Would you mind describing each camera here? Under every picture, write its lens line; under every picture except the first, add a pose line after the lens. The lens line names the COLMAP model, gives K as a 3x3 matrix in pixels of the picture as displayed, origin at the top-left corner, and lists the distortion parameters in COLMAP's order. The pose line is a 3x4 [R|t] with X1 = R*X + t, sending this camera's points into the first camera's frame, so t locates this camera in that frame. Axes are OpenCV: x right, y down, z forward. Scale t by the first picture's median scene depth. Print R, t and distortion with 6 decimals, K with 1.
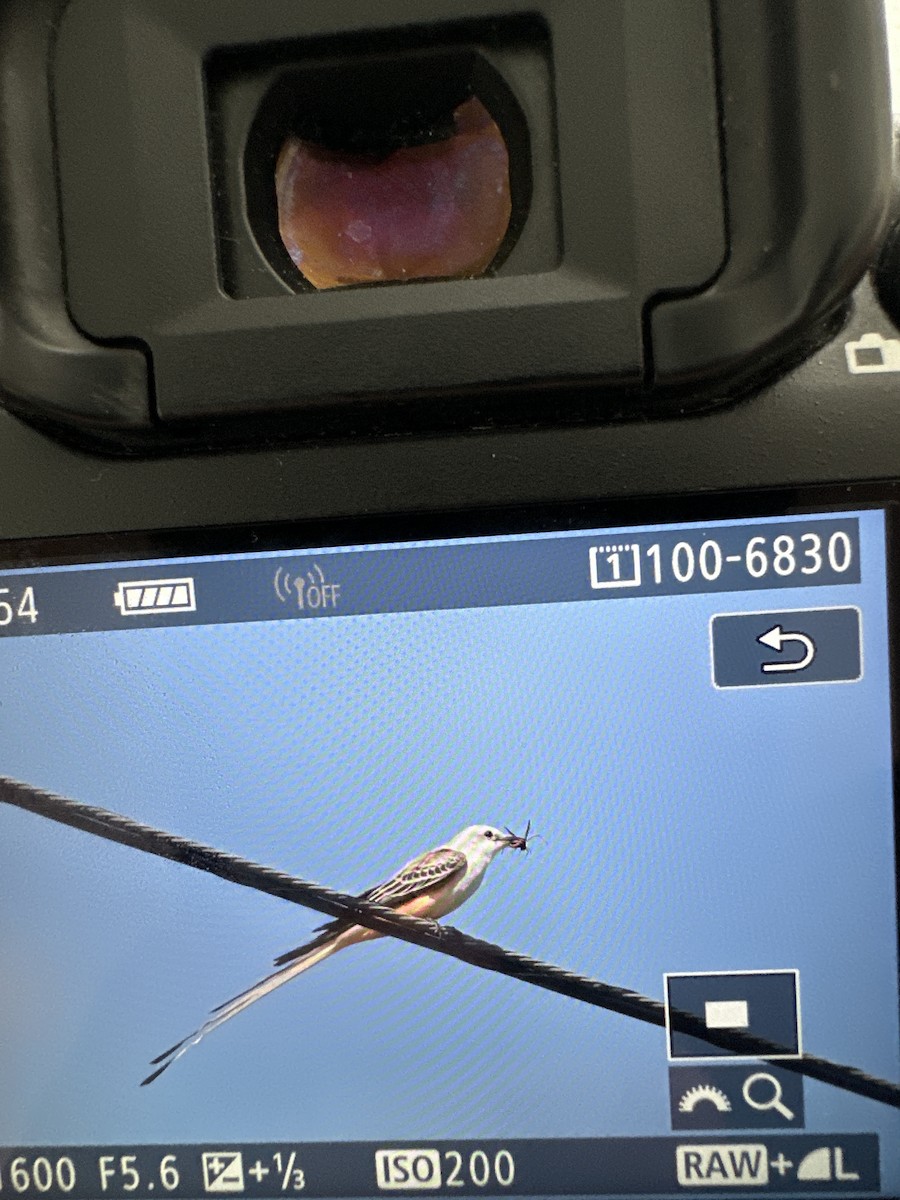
lens RADIAL K [[895.4, 0, 452.1], [0, 895.4, 601.6], [0, 0, 1]] dist [-0.014938, 0.006658]
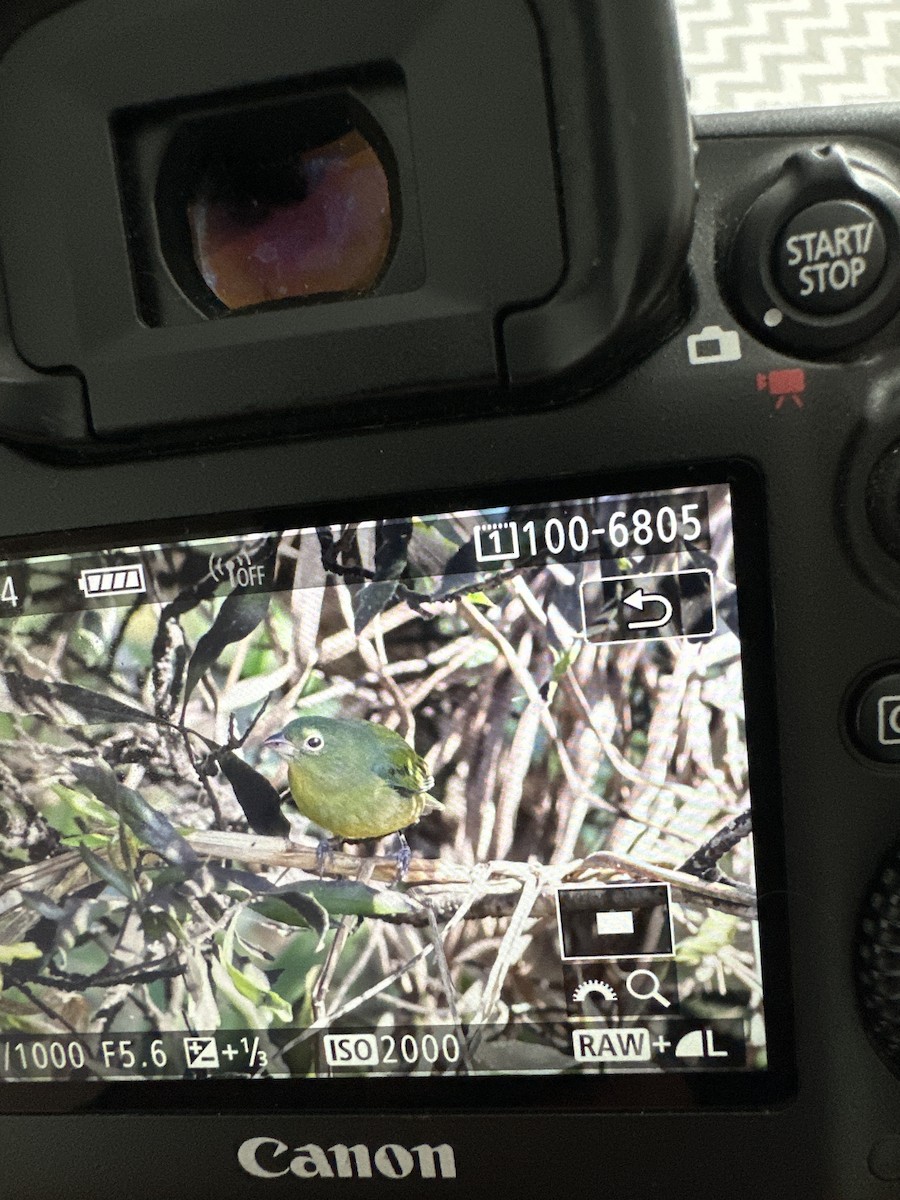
lens RADIAL K [[895.4, 0, 449.9], [0, 895.4, 608.3], [0, 0, 1]] dist [-0.014938, 0.006658]
pose [[0.997460, -0.033472, -0.062870, 0.185534], [0.037993, 0.996670, 0.072146, -0.038056], [0.060246, -0.074351, 0.995411, -0.148423]]
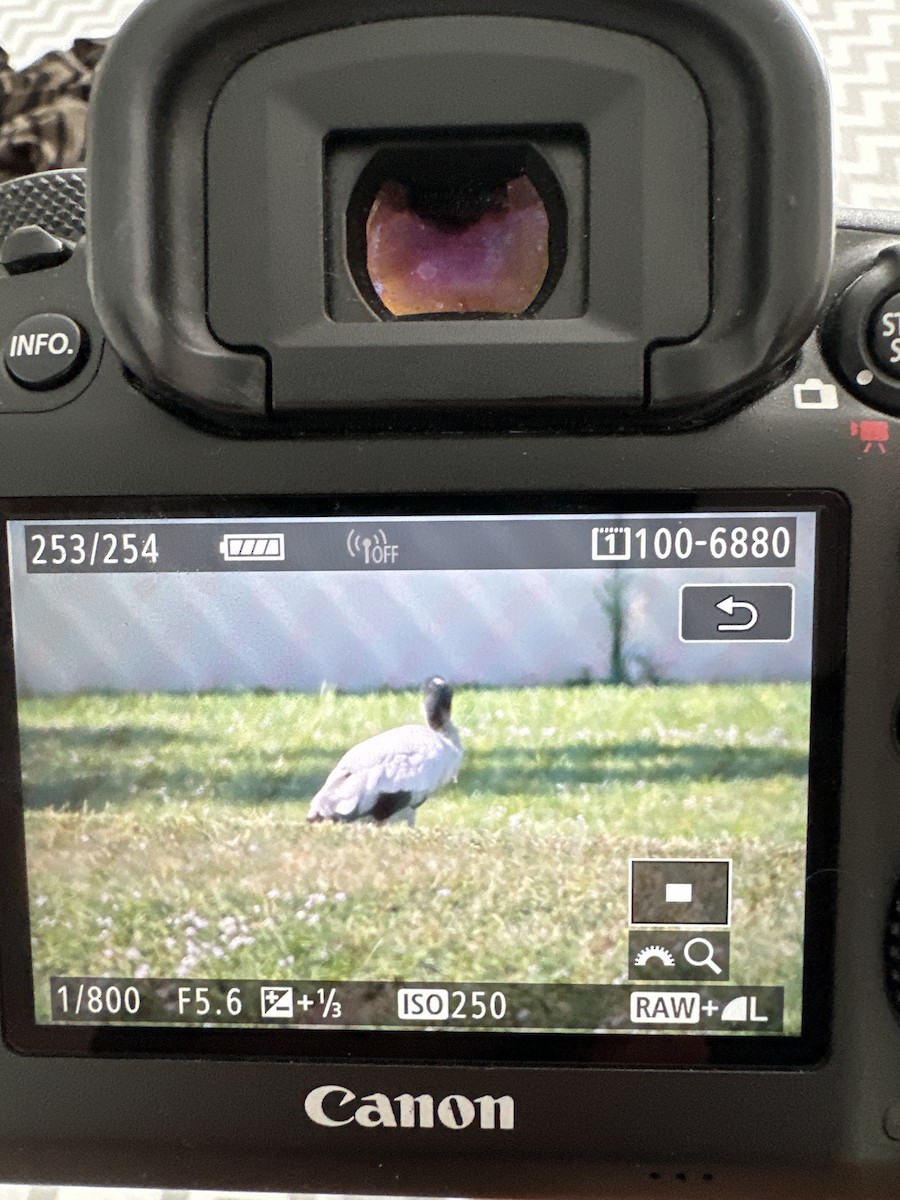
lens RADIAL K [[895.4, 0, 452.0], [0, 895.4, 605.6], [0, 0, 1]] dist [-0.014938, 0.006658]
pose [[0.997877, 0.055560, 0.033975, -0.086366], [-0.056038, 0.998340, 0.013272, 0.044989], [-0.033181, -0.015148, 0.999335, -0.290668]]
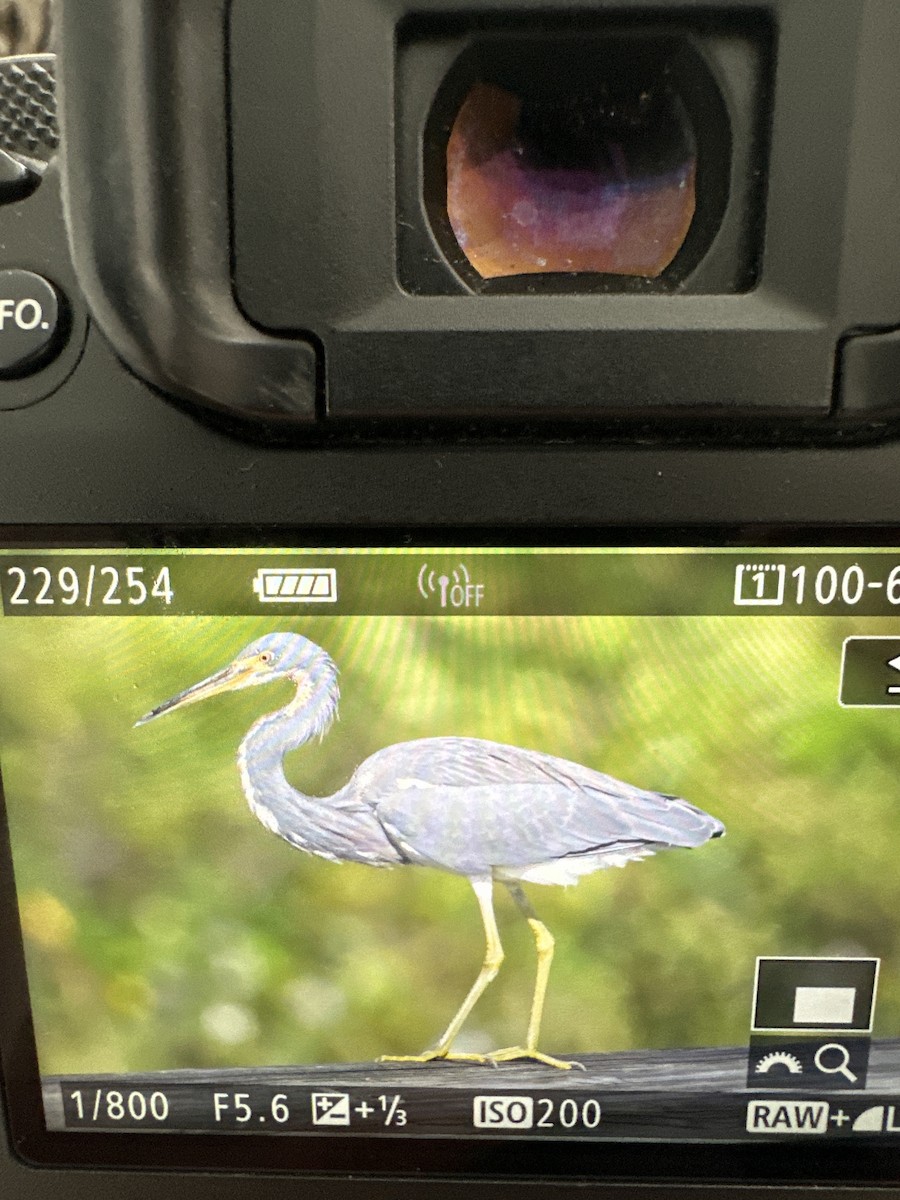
lens RADIAL K [[895.4, 0, 448.1], [0, 895.4, 605.6], [0, 0, 1]] dist [-0.014938, 0.006658]
pose [[0.997206, 0.052324, 0.053317, -0.215543], [-0.059334, 0.988409, 0.139741, -0.132115], [-0.045388, -0.142514, 0.988752, 0.008501]]
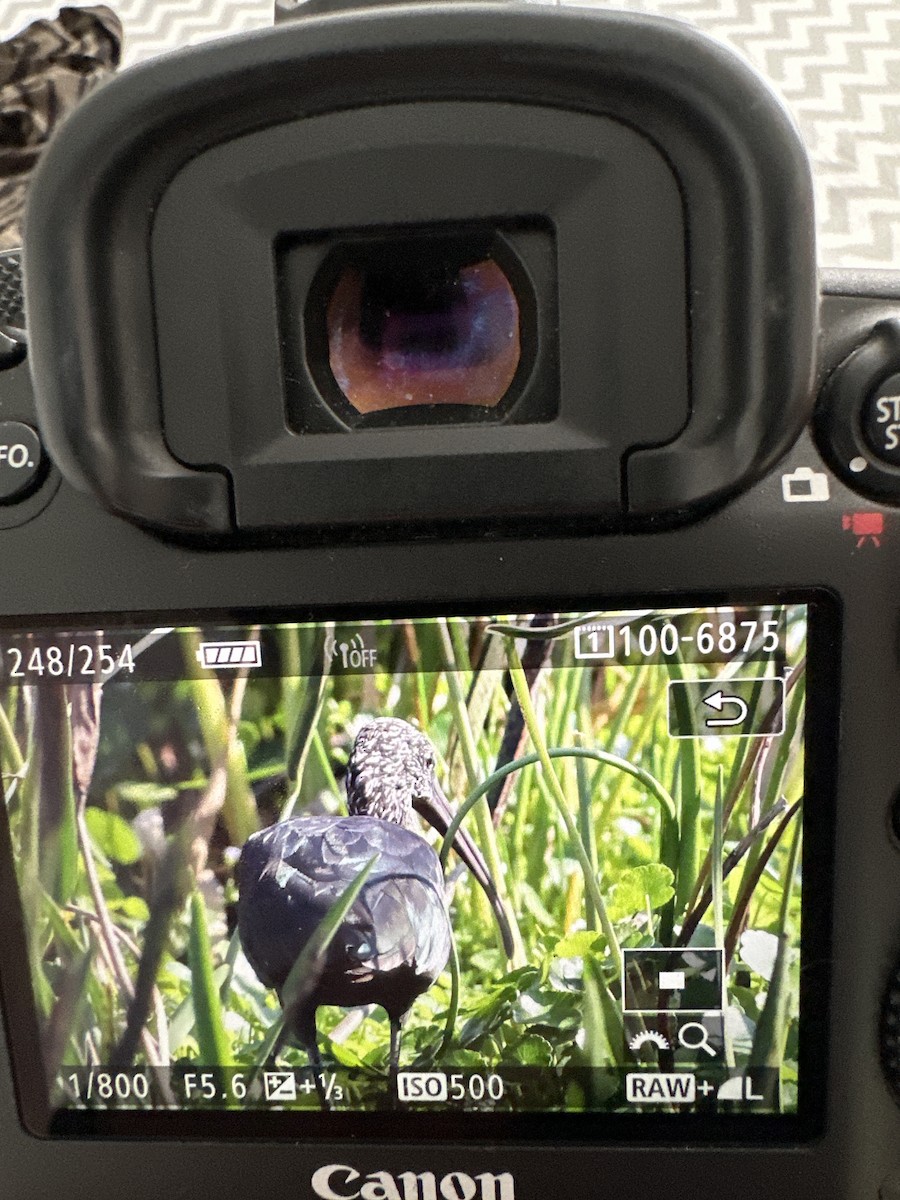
lens RADIAL K [[895.4, 0, 450.9], [0, 895.4, 604.9], [0, 0, 1]] dist [-0.014938, 0.006658]
pose [[0.999819, 0.018041, 0.006012, -0.028657], [-0.018530, 0.995324, 0.094793, -0.201032], [-0.004274, -0.094888, 0.995479, -0.248265]]
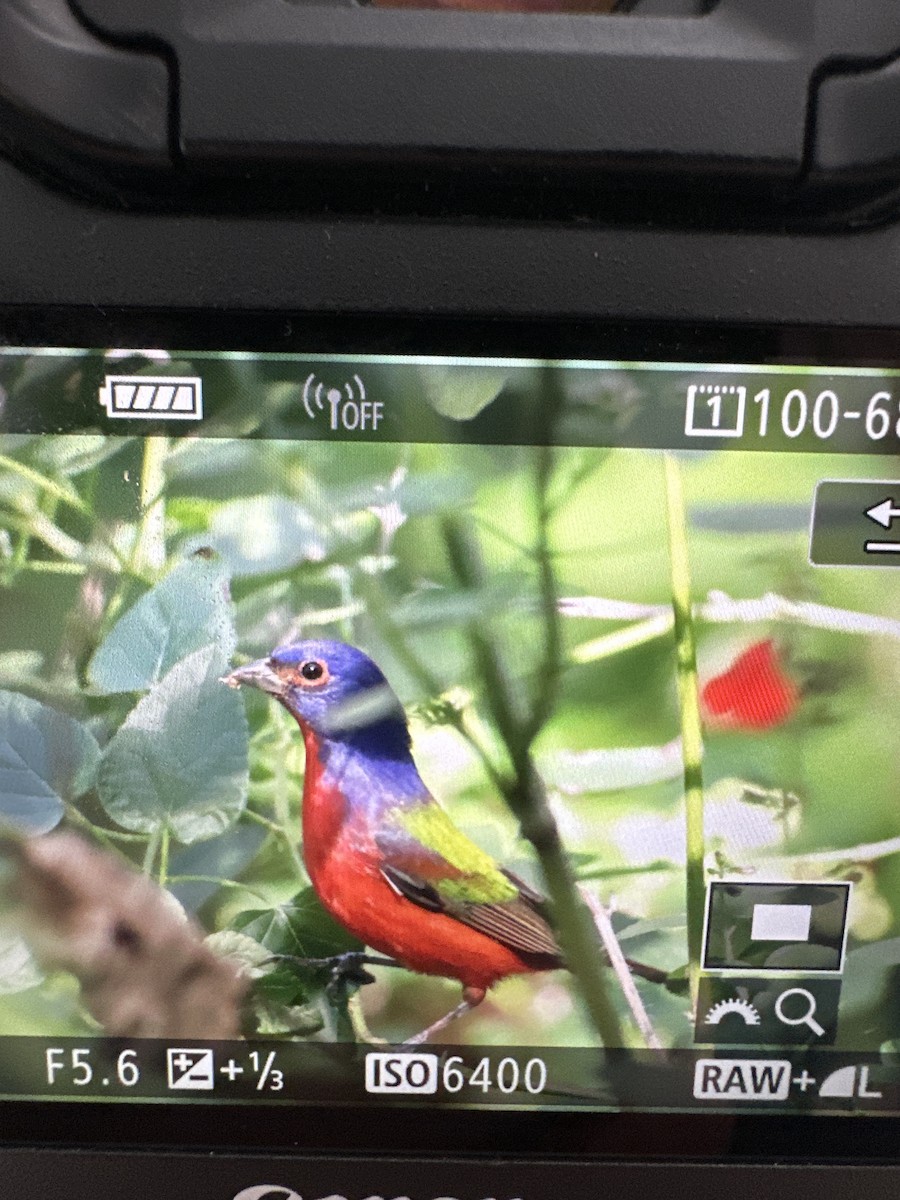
lens RADIAL K [[895.4, 0, 444.2], [0, 895.4, 608.4], [0, 0, 1]] dist [-0.014938, 0.006658]
pose [[0.992932, 0.077227, 0.090117, -0.128328], [-0.086387, 0.990963, 0.102613, 0.077711], [-0.081378, -0.109672, 0.990631, 0.159978]]
